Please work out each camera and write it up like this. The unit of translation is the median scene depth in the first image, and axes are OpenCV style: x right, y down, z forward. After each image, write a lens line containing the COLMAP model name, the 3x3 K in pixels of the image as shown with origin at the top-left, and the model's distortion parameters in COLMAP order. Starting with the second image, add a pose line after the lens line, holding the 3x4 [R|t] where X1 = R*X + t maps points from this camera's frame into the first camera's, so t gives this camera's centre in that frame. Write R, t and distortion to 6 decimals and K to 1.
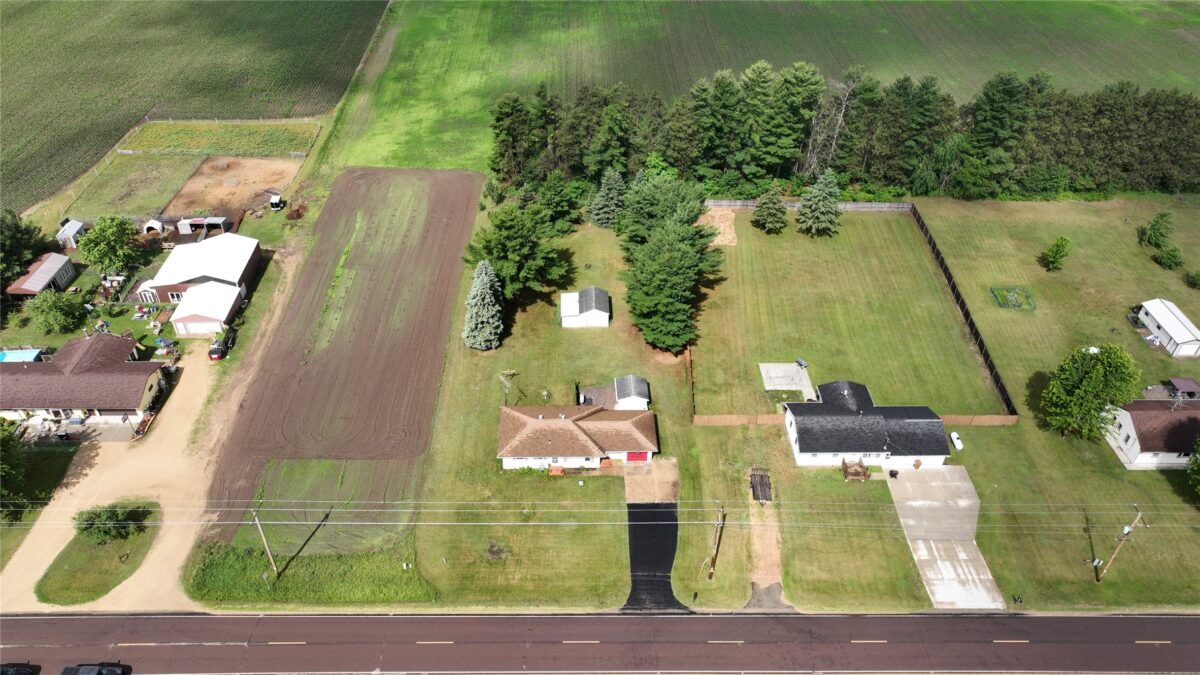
lens RADIAL K [[843.7, 0, 599.9], [0, 843.7, 337.2], [0, 0, 1]] dist [0.011719, 0.006300]
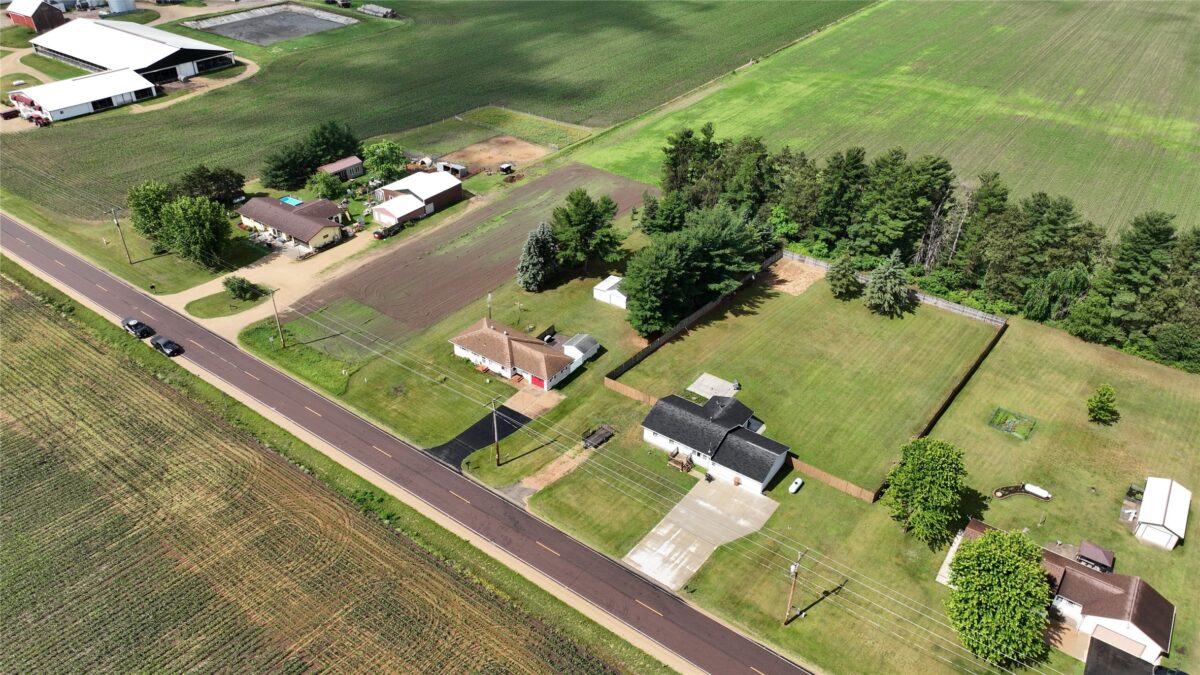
lens RADIAL K [[843.7, 0, 601.9], [0, 843.7, 337.5], [0, 0, 1]] dist [0.011719, 0.006300]
pose [[0.800747, 0.323192, -0.504332, 0.645788], [-0.375191, 0.926946, -0.001688, 0.042293], [0.466943, 0.190572, 0.863508, -0.035210]]
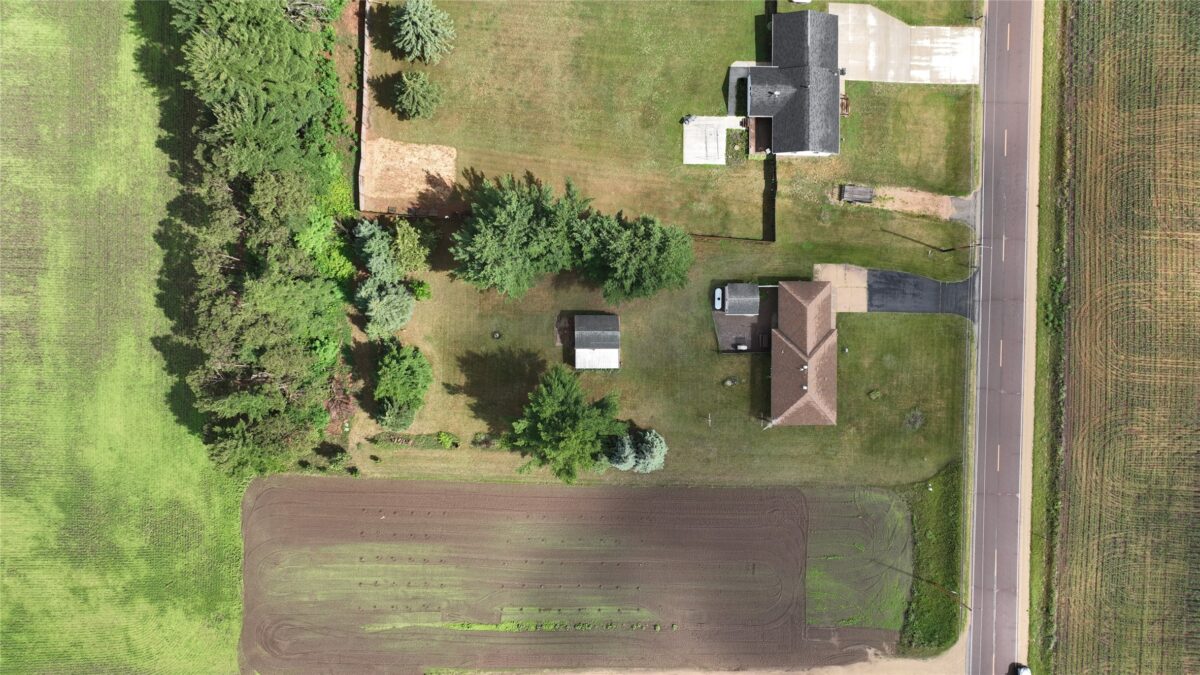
lens RADIAL K [[843.7, 0, 599.7], [0, 843.7, 338.3], [0, 0, 1]] dist [0.011719, 0.006300]
pose [[0.037850, -0.998691, -0.034407, 0.018249], [0.605490, -0.004471, 0.795840, -0.824255], [-0.794952, -0.050956, 0.604528, 0.496570]]
